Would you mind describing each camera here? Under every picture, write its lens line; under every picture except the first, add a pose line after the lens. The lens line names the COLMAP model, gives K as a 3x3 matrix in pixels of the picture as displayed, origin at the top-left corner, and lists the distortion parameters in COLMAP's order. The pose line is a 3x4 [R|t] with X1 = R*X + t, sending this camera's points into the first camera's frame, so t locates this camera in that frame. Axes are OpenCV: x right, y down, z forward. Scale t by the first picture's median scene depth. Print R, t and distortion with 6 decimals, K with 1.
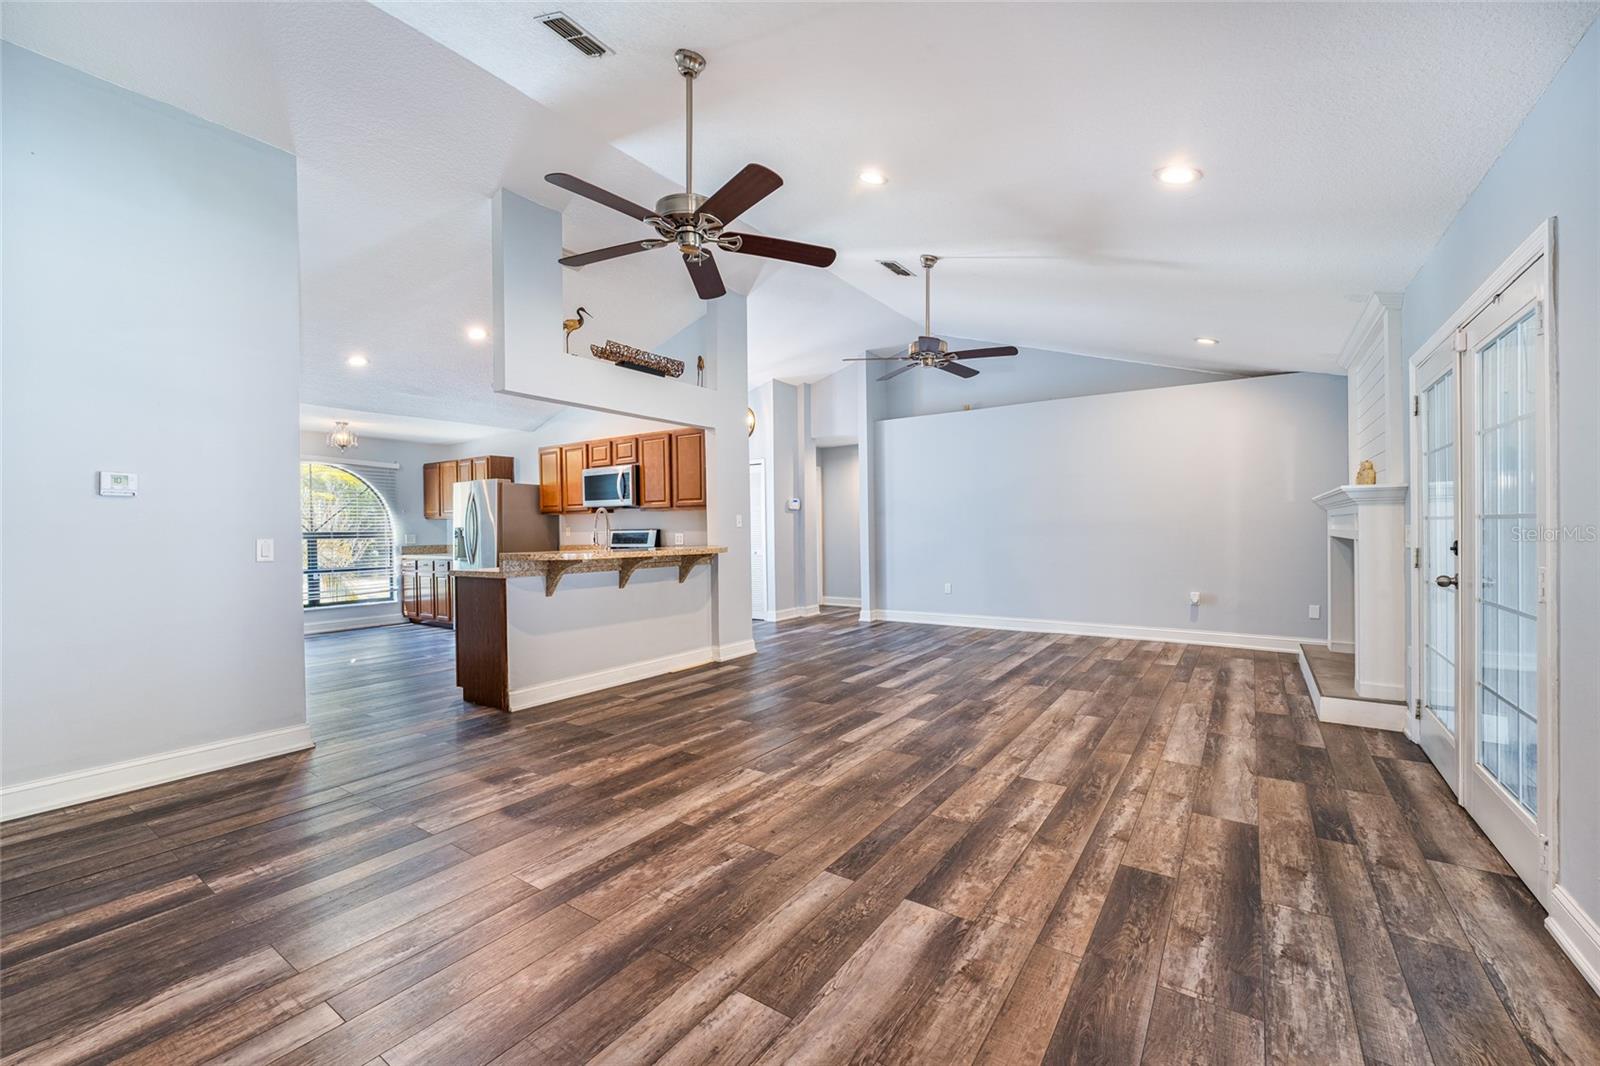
lens RADIAL K [[649.3, 0, 794.6], [0, 649.3, 524.7], [0, 0, 1]] dist [-0.008005, -0.000169]
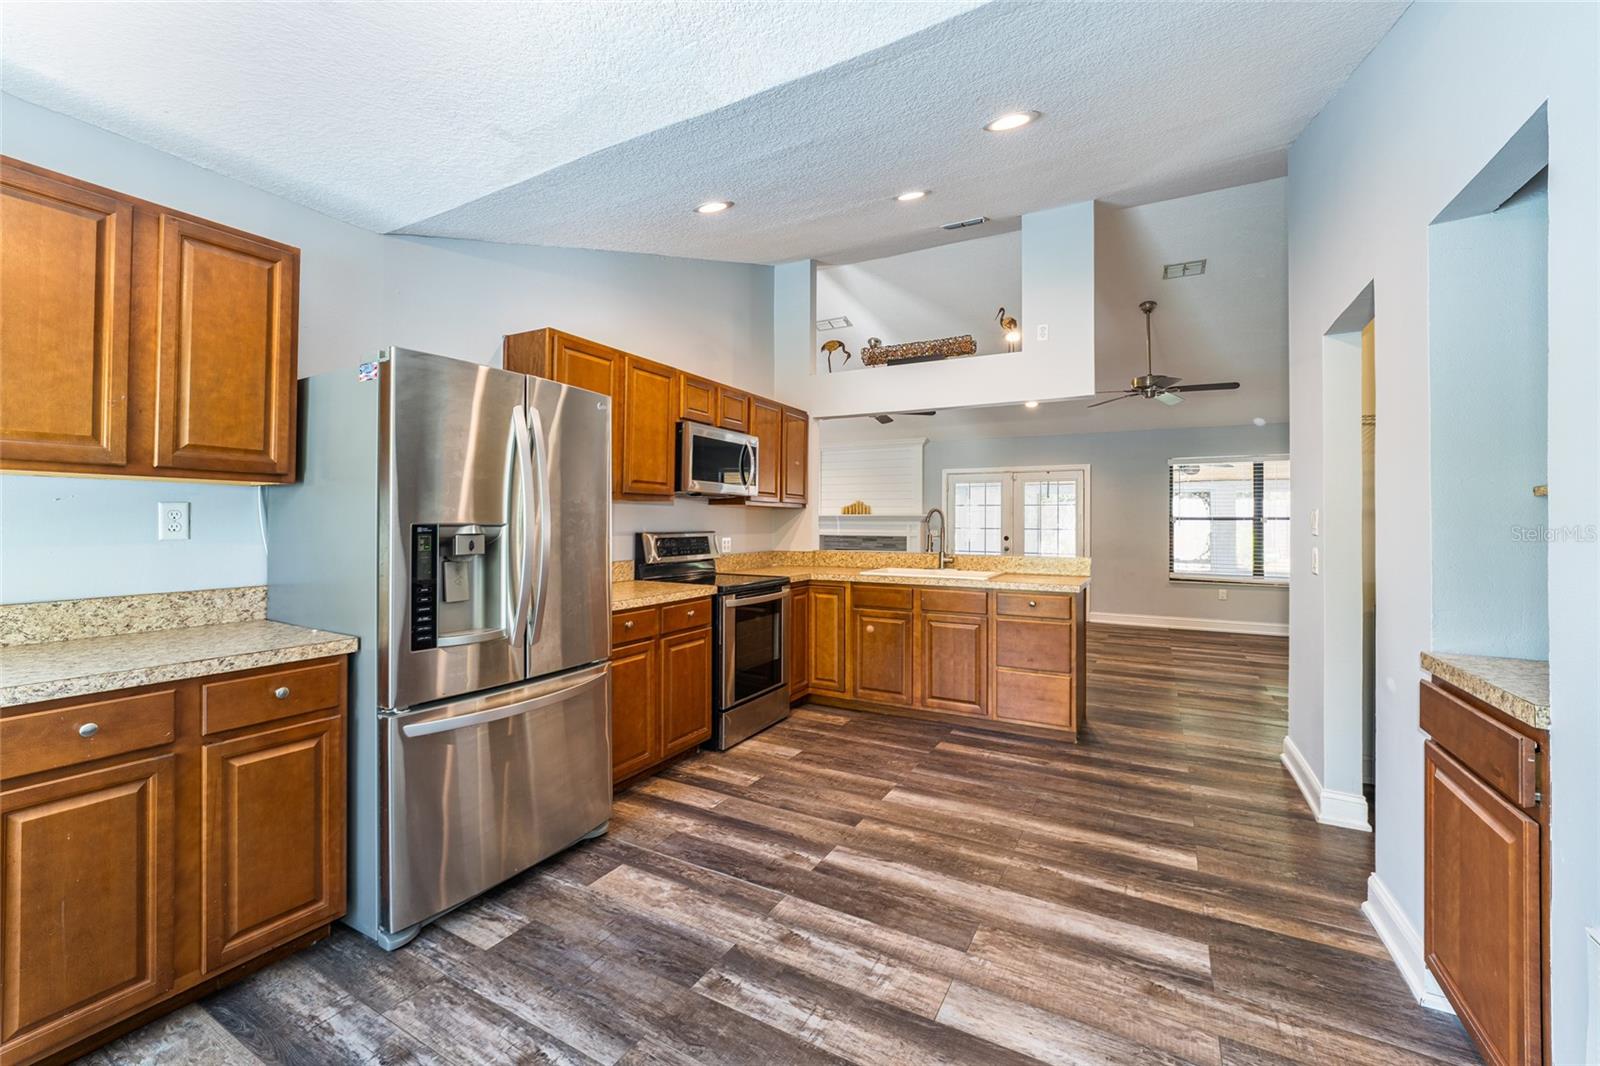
lens RADIAL K [[655.2, 0, 800.0], [0, 655.2, 533.0], [0, 0, 1]] dist [-0.000679, -0.000103]
pose [[-0.117443, -0.003945, 0.993072, -1.354437], [-0.011483, 0.999931, 0.002614, 0.007881], [-0.993013, -0.011096, -0.117481, 1.530683]]
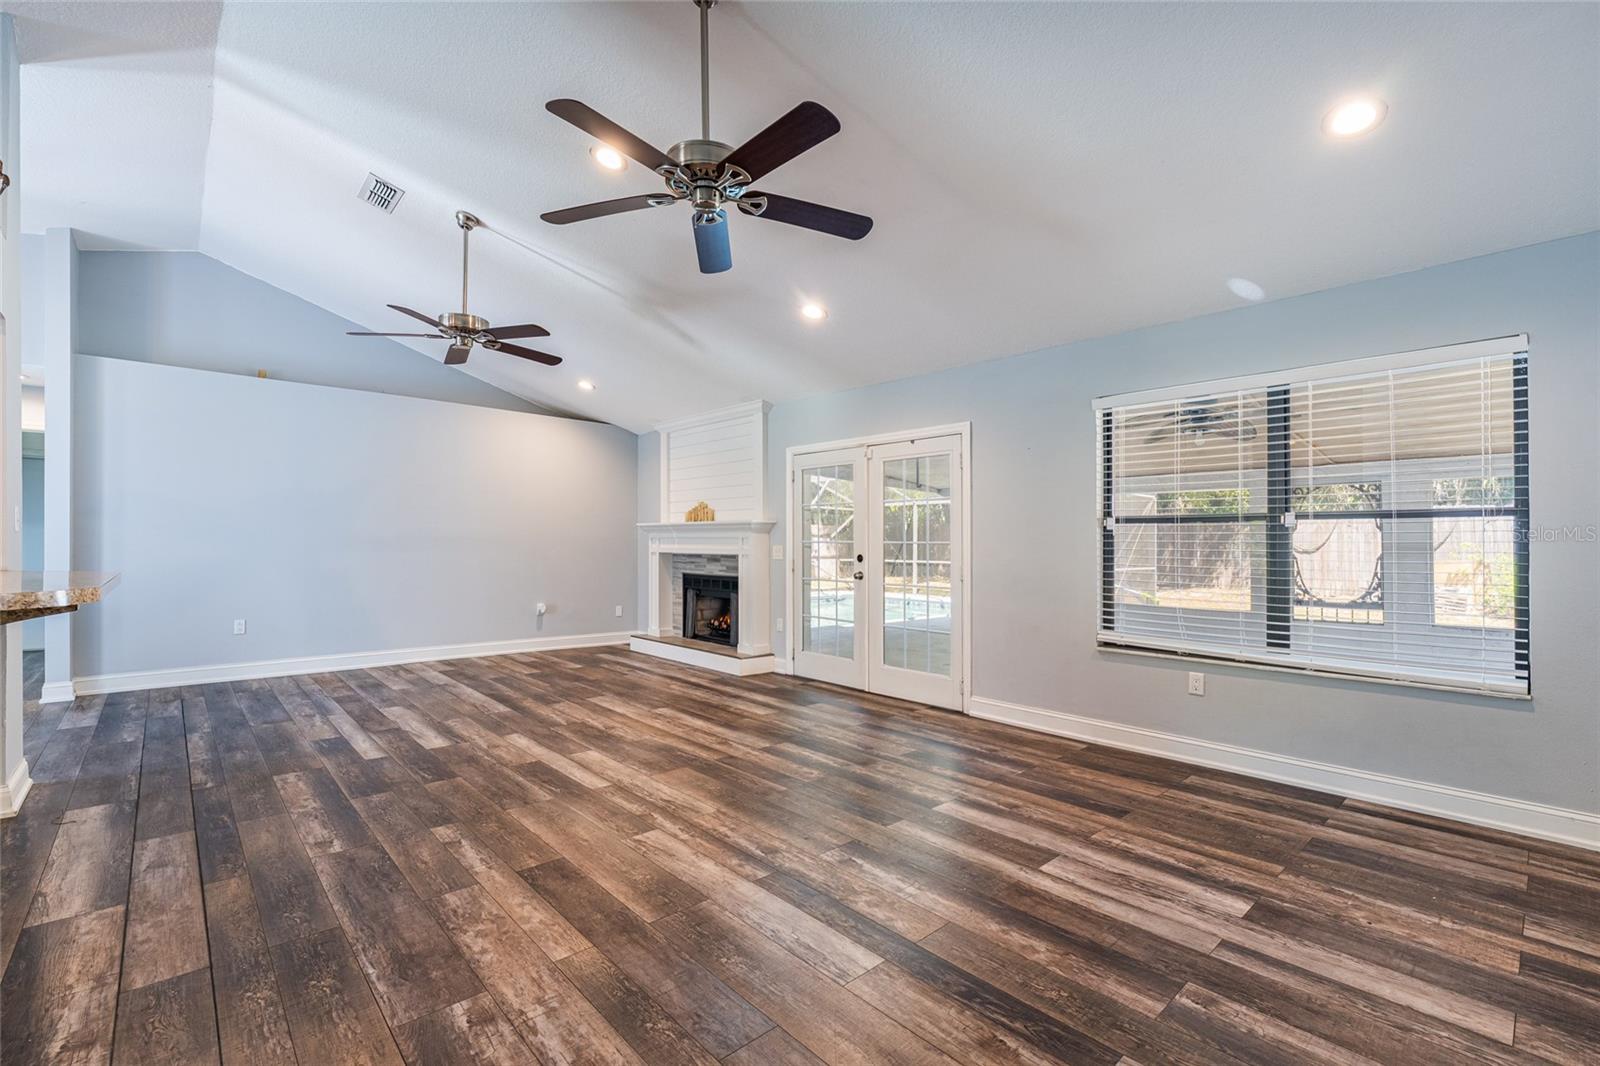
lens RADIAL K [[707.2, 0, 798.7], [0, 707.2, 527.1], [0, 0, 1]] dist [-0.002256, 0.000391]
pose [[0.219875, 0.036802, 0.974834, -0.673275], [-0.017778, 0.999273, -0.033714, 0.011217], [-0.975366, -0.009918, 0.220370, 0.452380]]
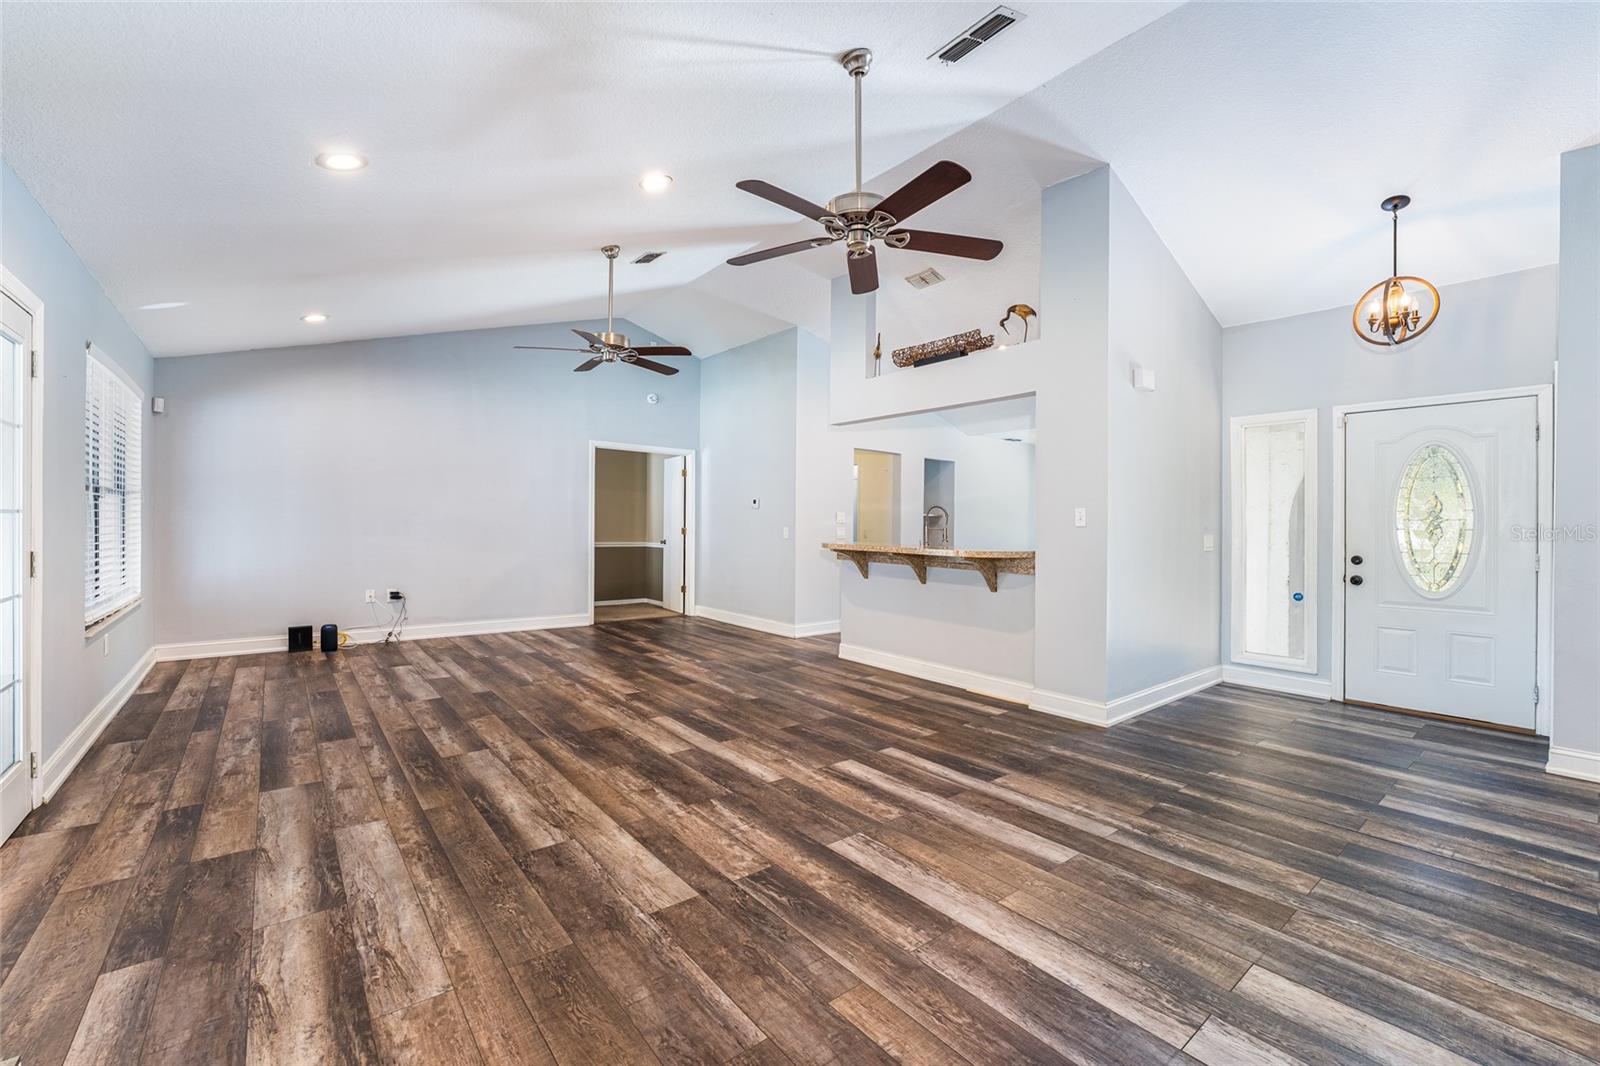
lens RADIAL K [[650.3, 0, 803.5], [0, 650.3, 525.5], [0, 0, 1]] dist [-0.009604, 0.000431]
pose [[-0.268224, 0.008351, -0.963320, 0.897418], [-0.004177, 0.999943, 0.009832, -0.003286], [0.963348, 0.006661, -0.268173, 1.286409]]
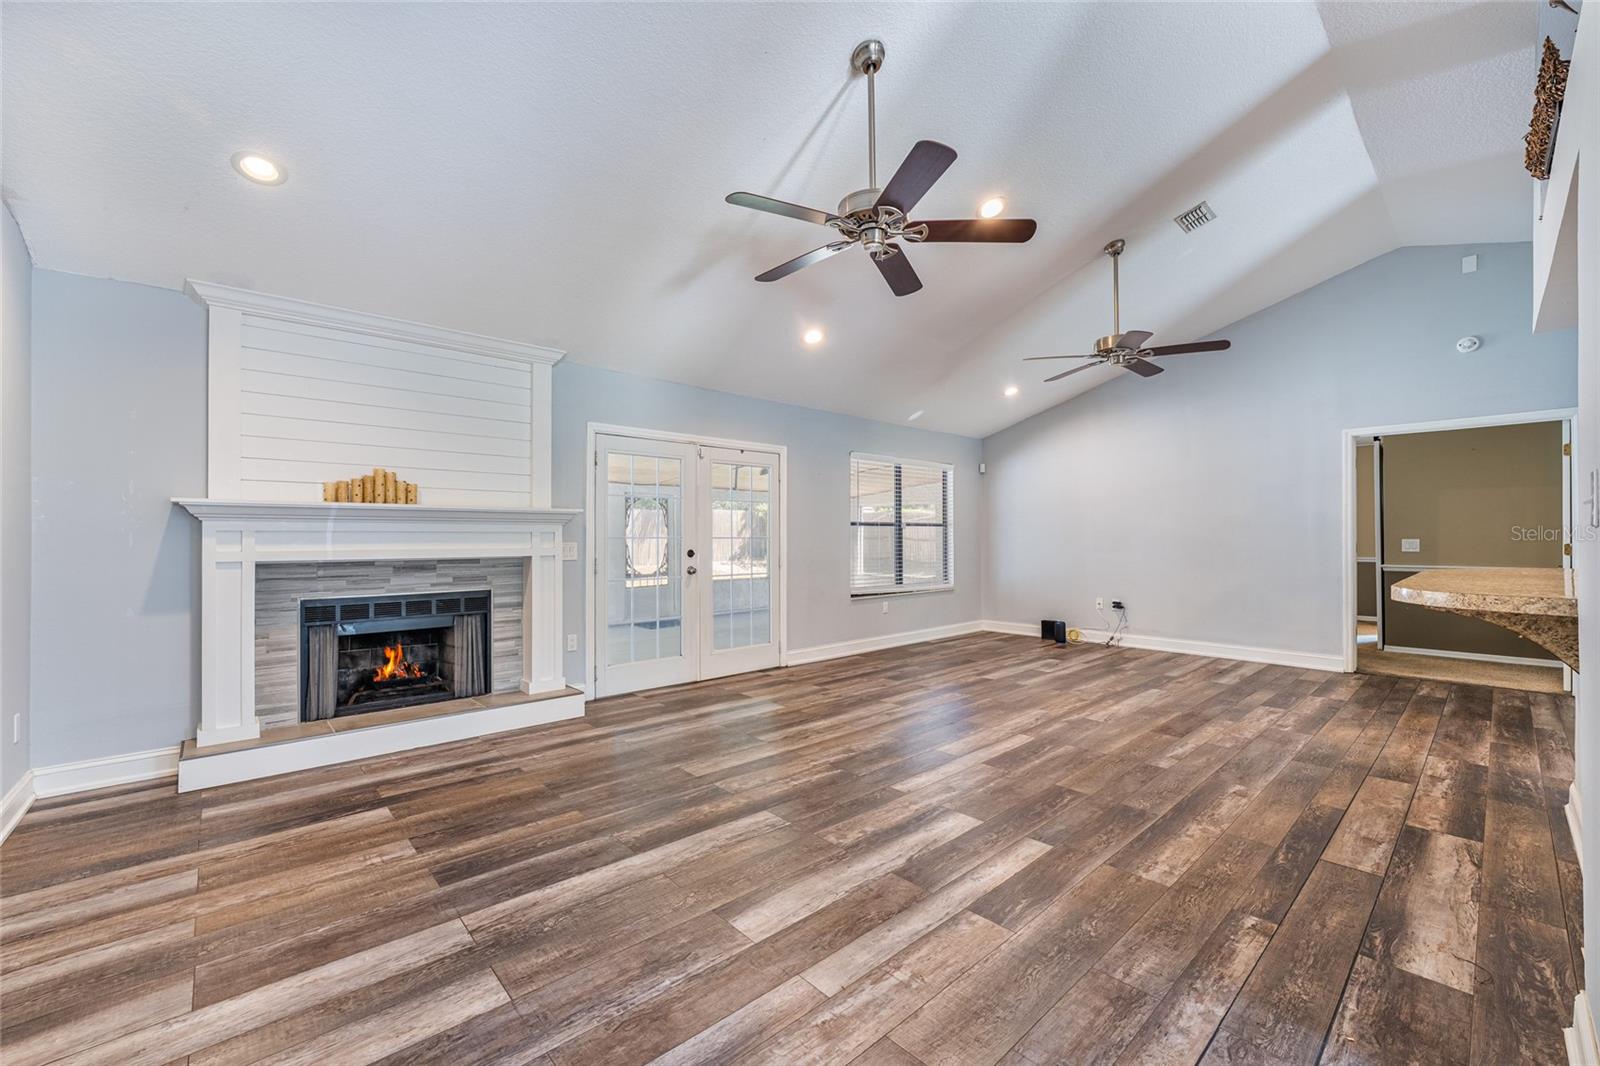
lens RADIAL K [[647.9, 0, 800.0], [0, 647.9, 533.0], [0, 0, 1]] dist [-0.010433, 0.000014]
pose [[-0.976747, 0.016742, 0.213743, 0.176890], [0.012877, 0.999728, -0.019460, 0.010379], [-0.214010, -0.016255, -0.976696, 1.793584]]
